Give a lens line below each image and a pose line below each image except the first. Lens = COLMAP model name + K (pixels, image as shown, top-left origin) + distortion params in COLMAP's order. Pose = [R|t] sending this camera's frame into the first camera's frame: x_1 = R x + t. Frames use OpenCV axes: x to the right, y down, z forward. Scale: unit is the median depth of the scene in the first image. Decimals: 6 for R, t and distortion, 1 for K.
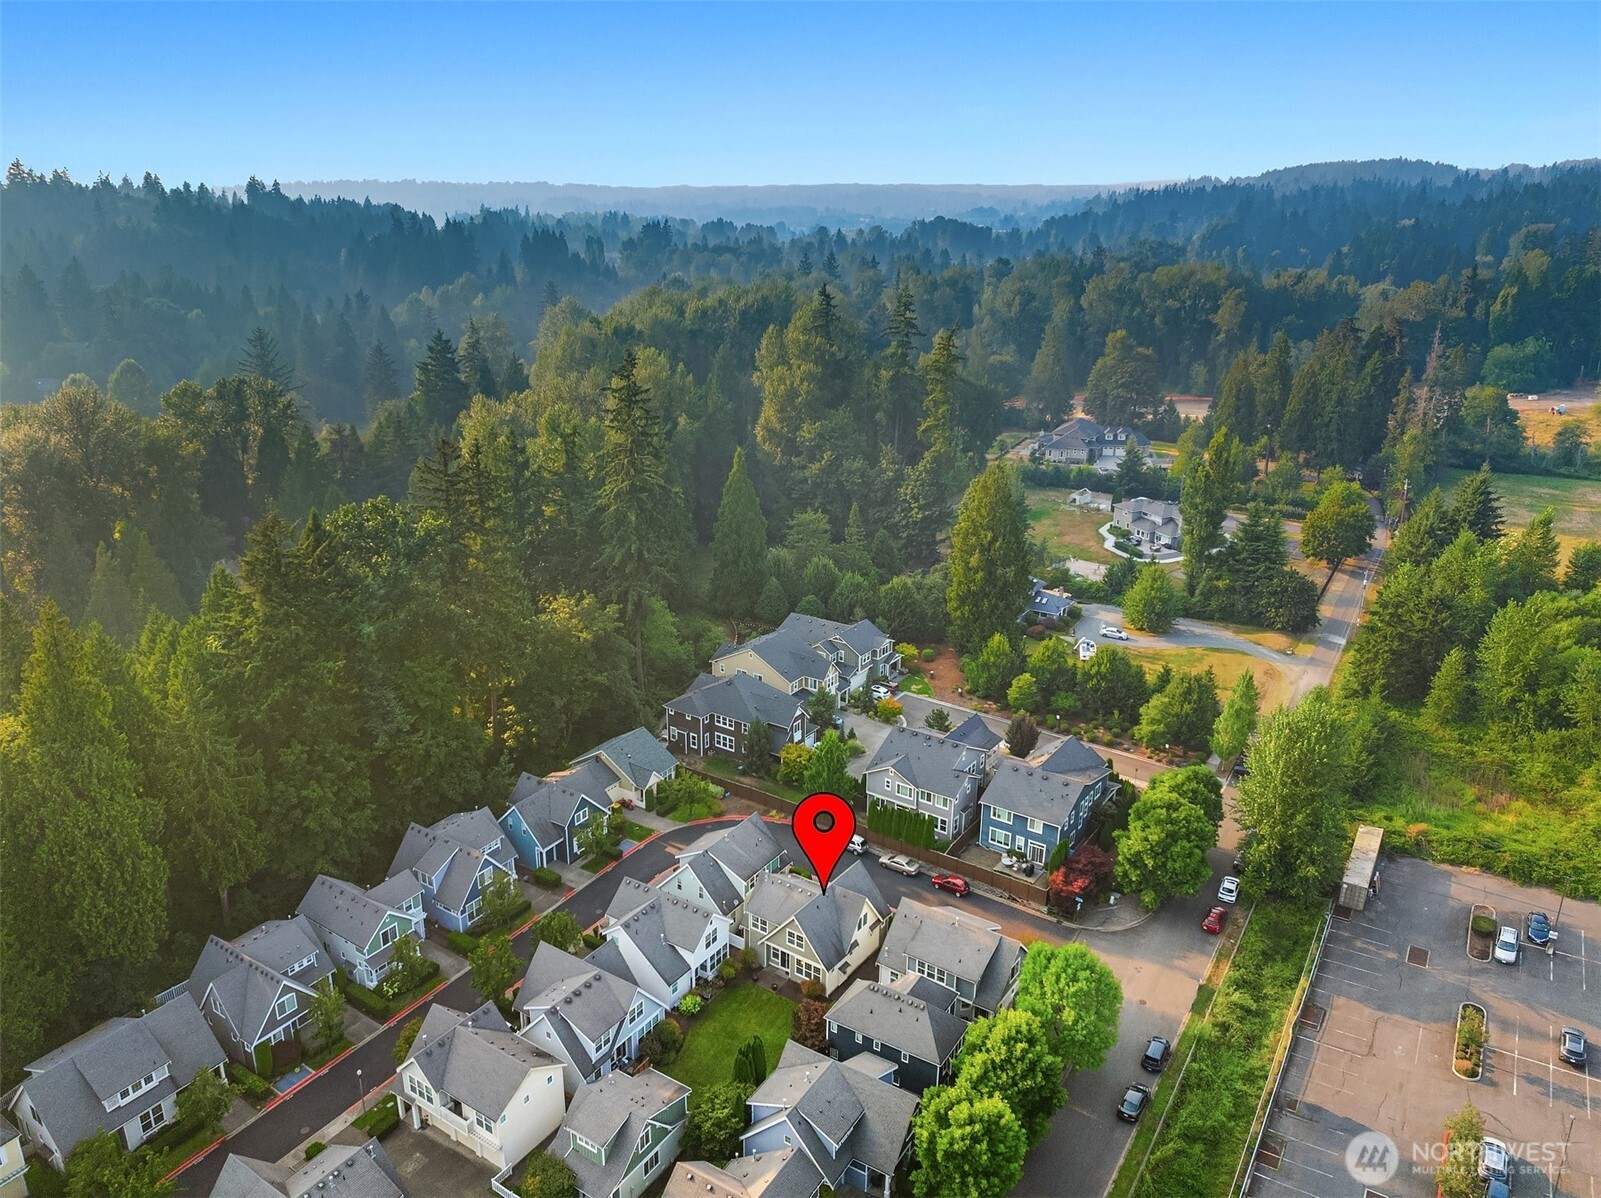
lens RADIAL K [[1108.4, 0, 788.7], [0, 1108.4, 591.6], [0, 0, 1]] dist [-0.020455, -0.014202]
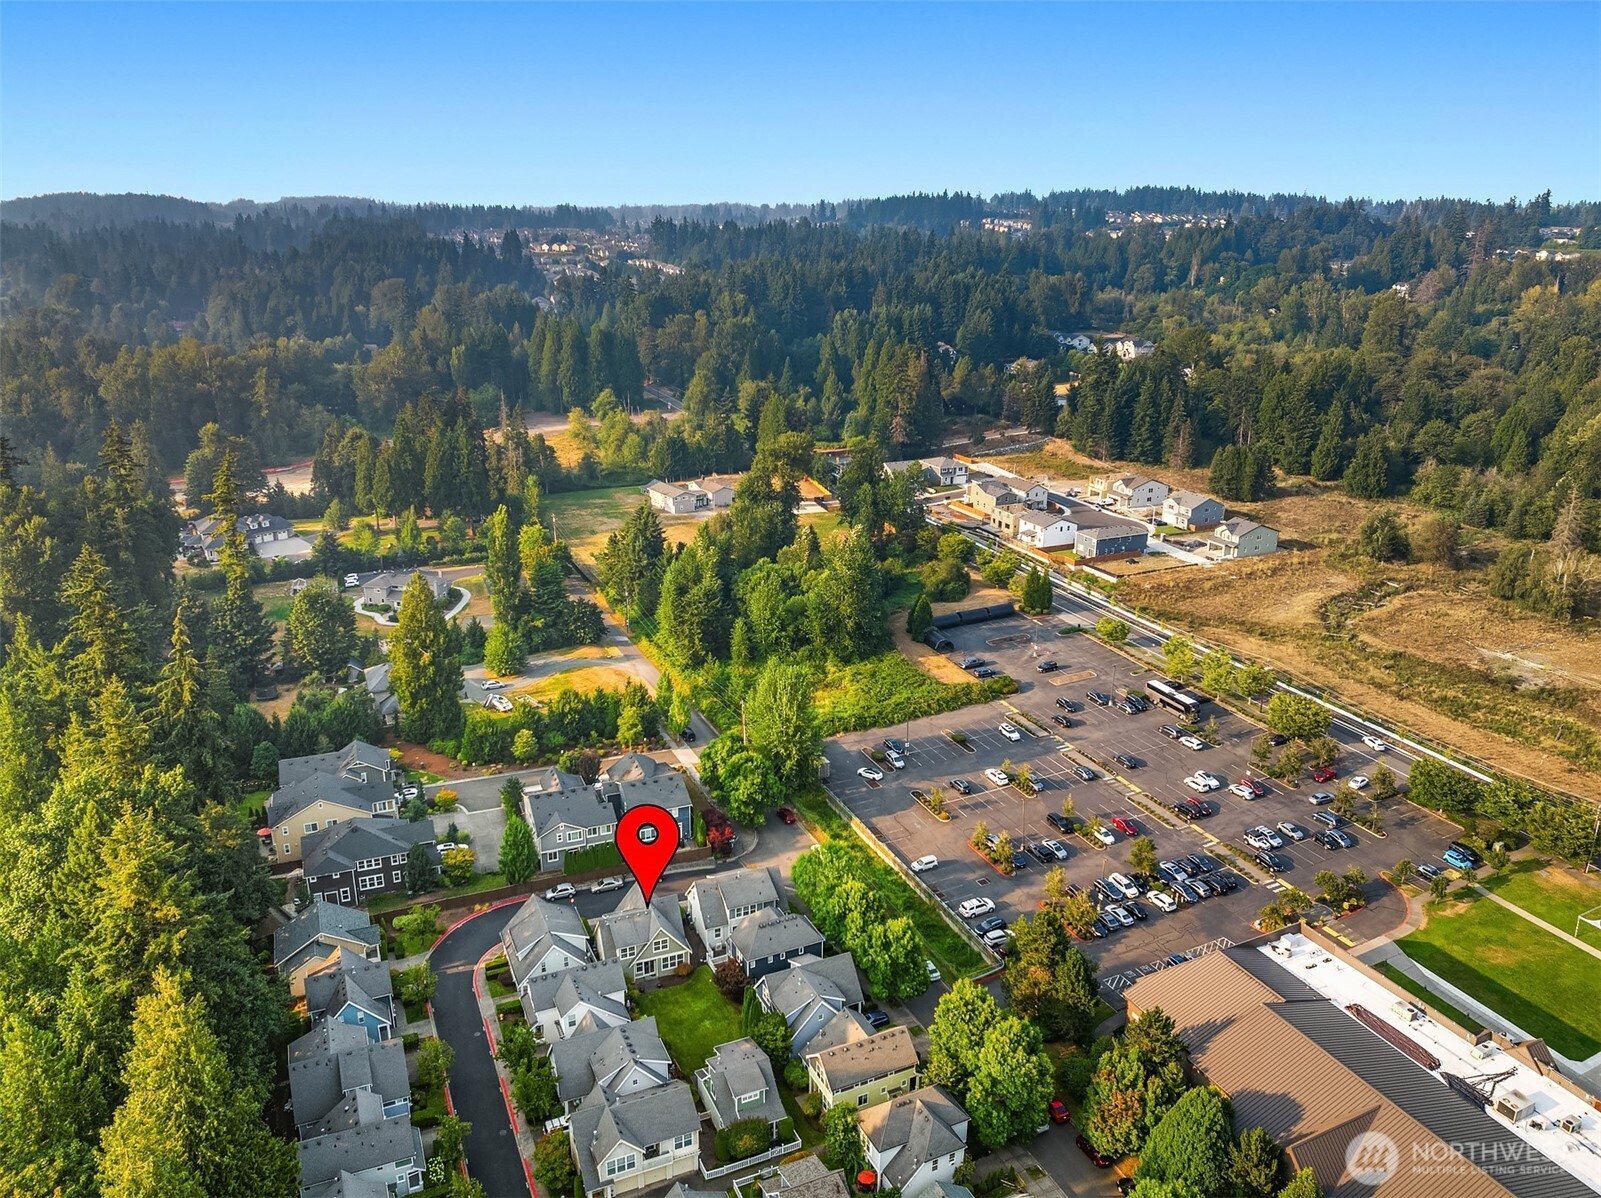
lens RADIAL K [[1108.4, 0, 790.9], [0, 1108.4, 589.4], [0, 0, 1]] dist [-0.020455, -0.014202]
pose [[0.538212, -0.242347, 0.807215, -0.824624], [0.262459, 0.958337, 0.112723, -0.193708], [-0.800901, 0.151191, 0.579395, 0.028029]]
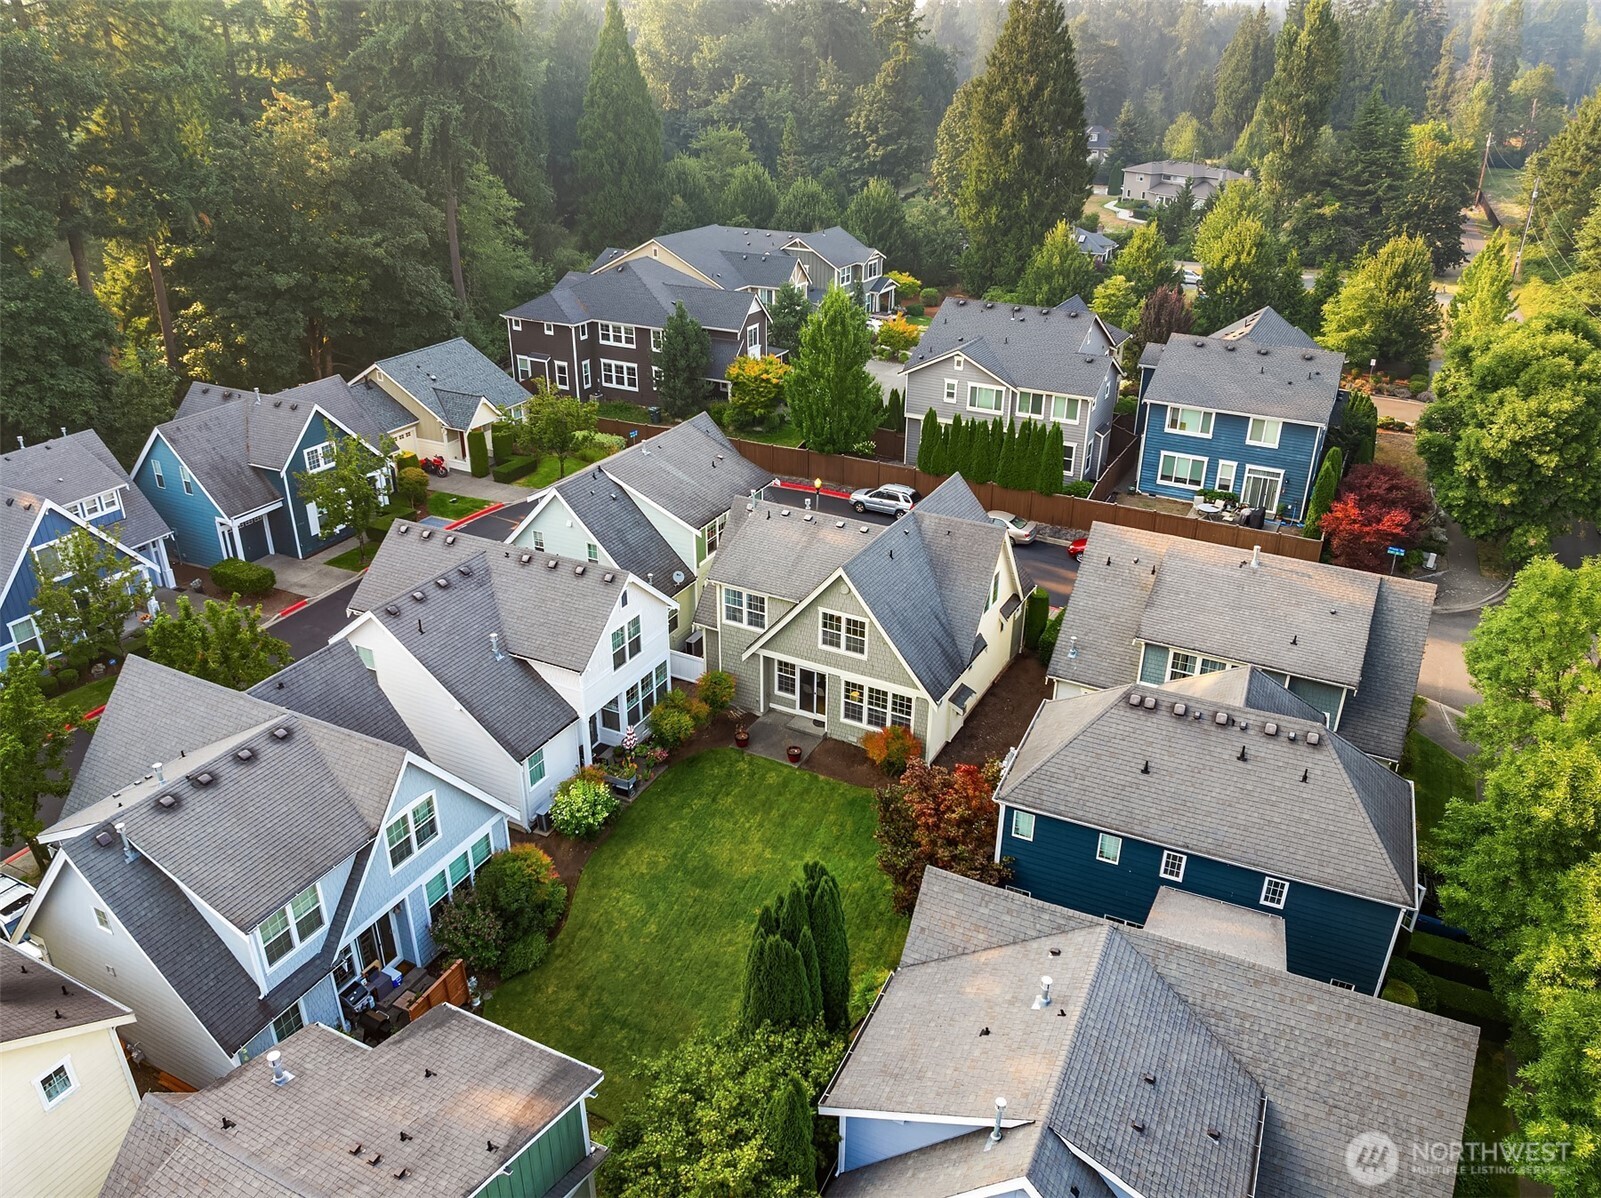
lens RADIAL K [[1108.4, 0, 807.0], [0, 1108.4, 608.3], [0, 0, 1]] dist [-0.020455, -0.014202]
pose [[0.991262, -0.049838, 0.122130, -0.050521], [0.032890, 0.990018, 0.137053, 0.233912], [-0.127741, -0.131839, 0.983006, 0.571745]]
